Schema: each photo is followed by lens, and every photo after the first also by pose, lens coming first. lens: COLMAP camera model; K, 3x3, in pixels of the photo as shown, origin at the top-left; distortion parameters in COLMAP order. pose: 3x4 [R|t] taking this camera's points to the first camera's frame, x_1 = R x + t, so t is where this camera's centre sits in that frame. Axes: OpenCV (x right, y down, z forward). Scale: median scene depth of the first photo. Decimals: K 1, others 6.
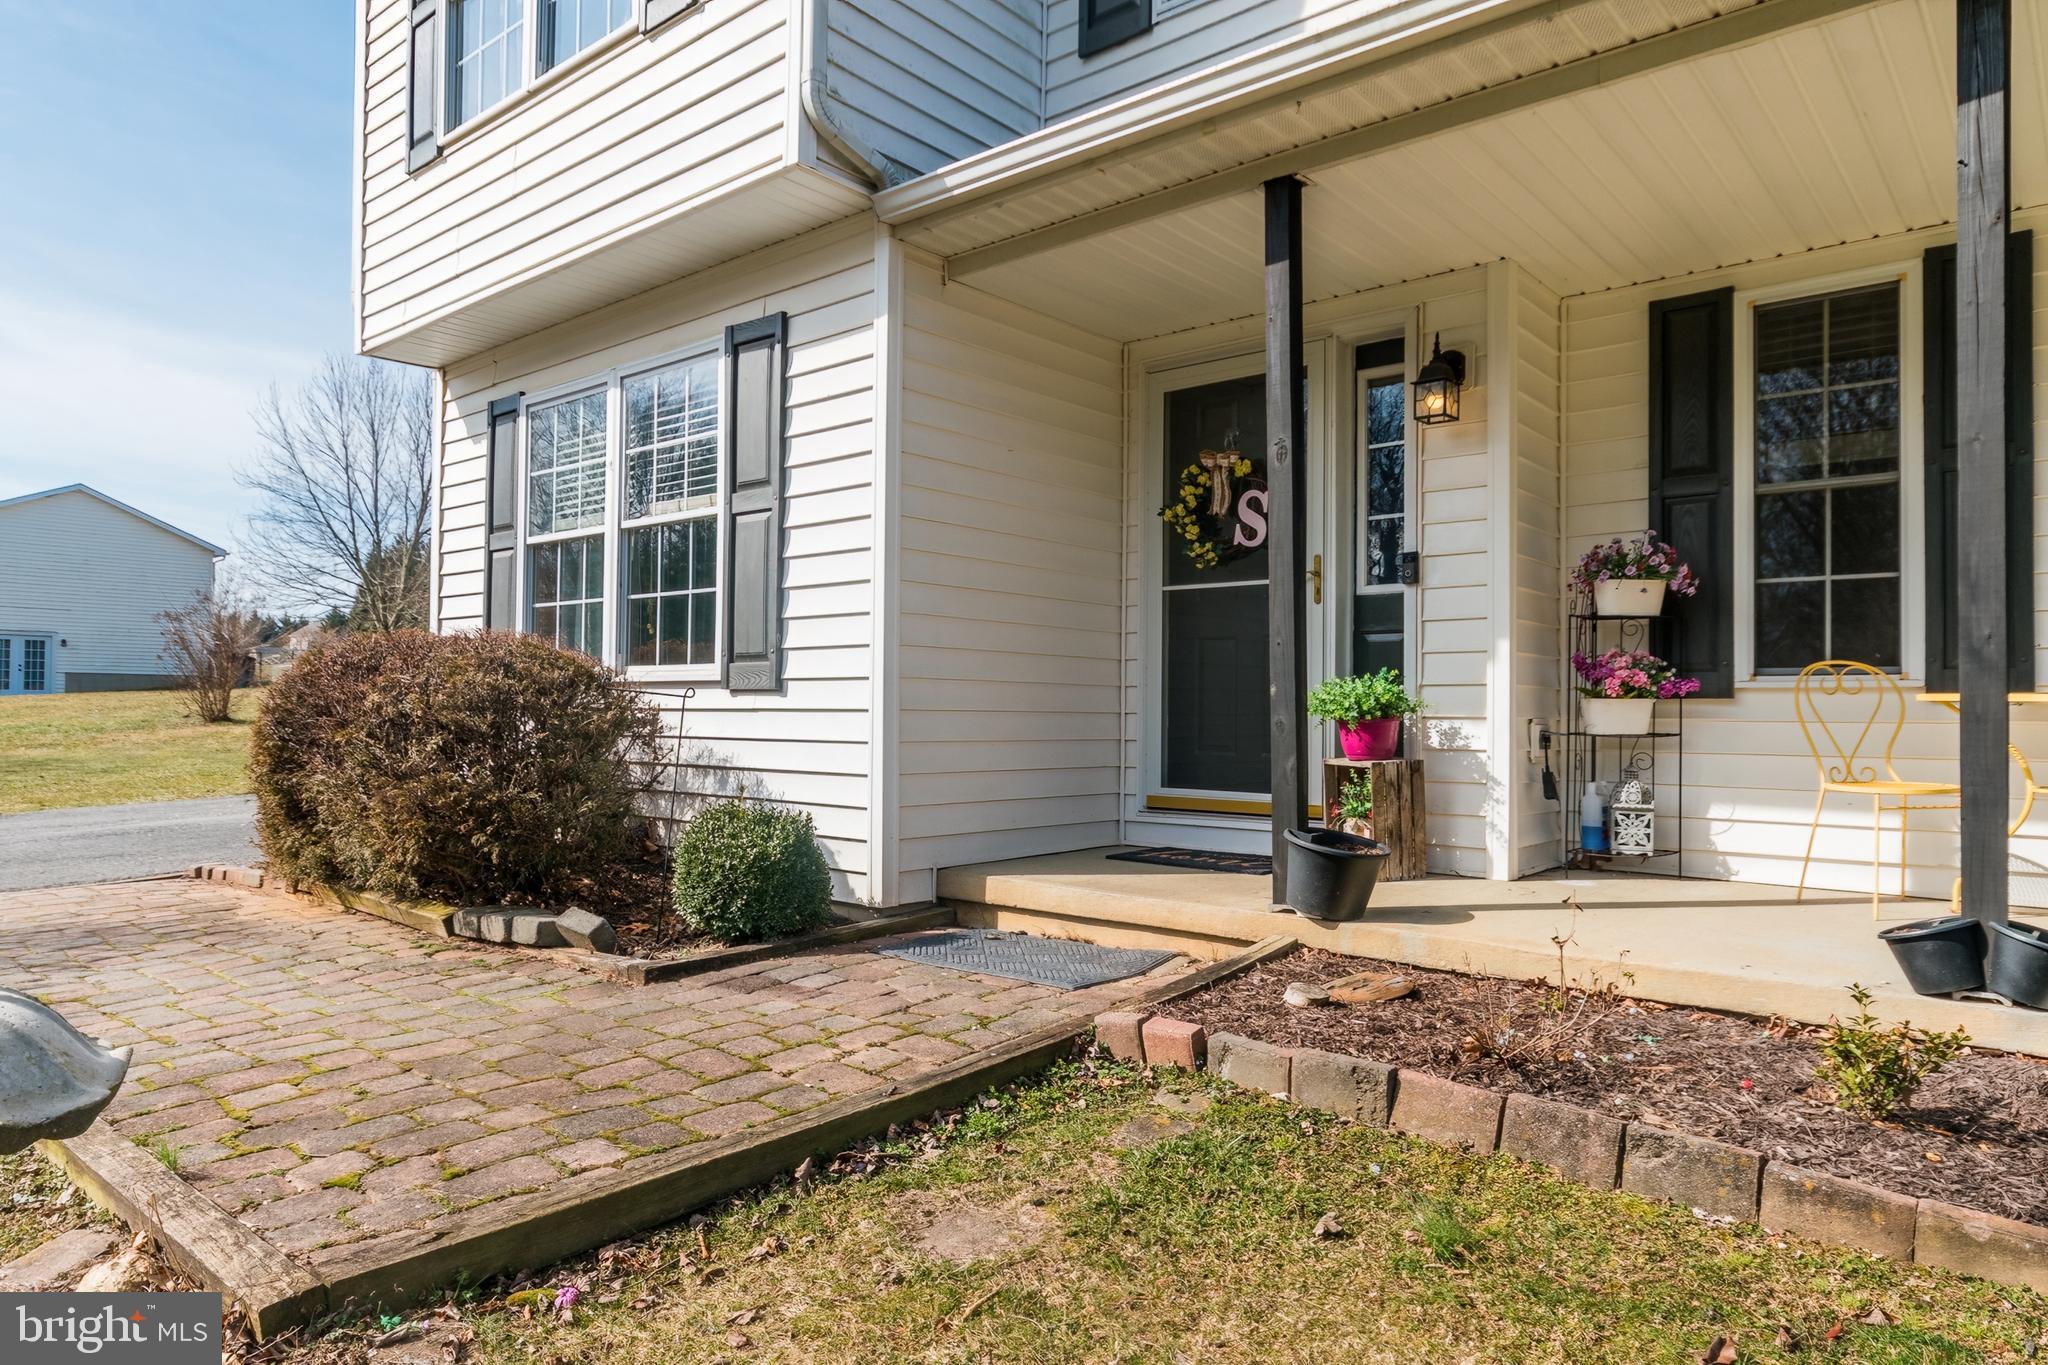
lens RADIAL K [[1291.8, 0, 1021.4], [0, 1291.8, 672.6], [0, 0, 1]] dist [-0.004192, -0.001676]
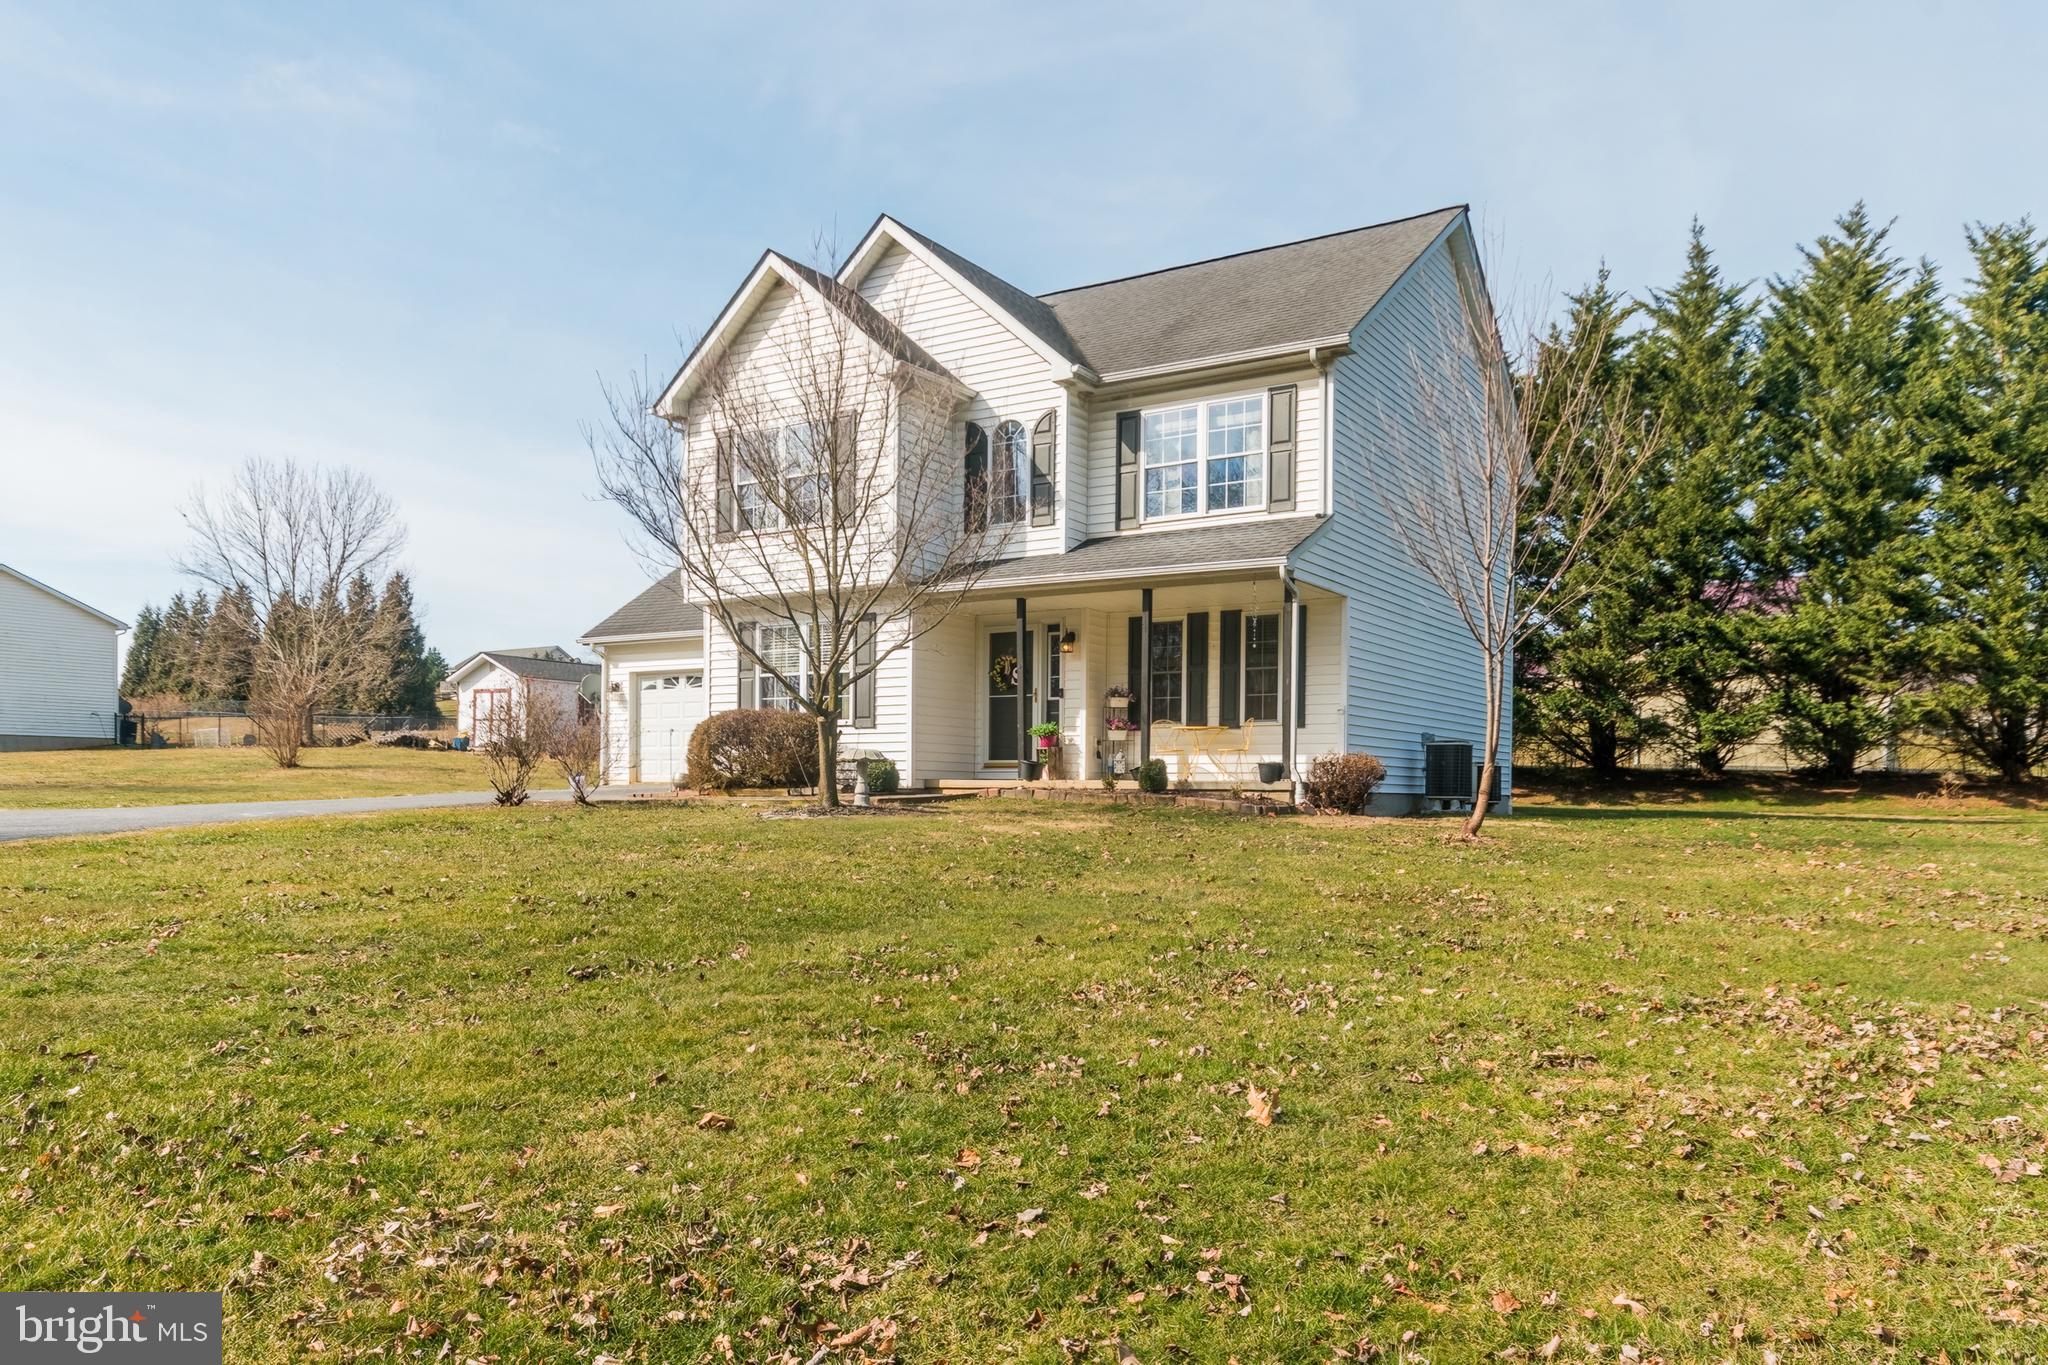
lens RADIAL K [[1389.7, 0, 1024.0], [0, 1389.7, 682.5], [0, 0, 1]] dist [0.000600, -0.000046]
pose [[0.988656, 0.009151, 0.149919, -0.368283], [-0.002407, 0.998979, -0.045108, 0.062261], [-0.150178, 0.044235, 0.987669, -2.754721]]
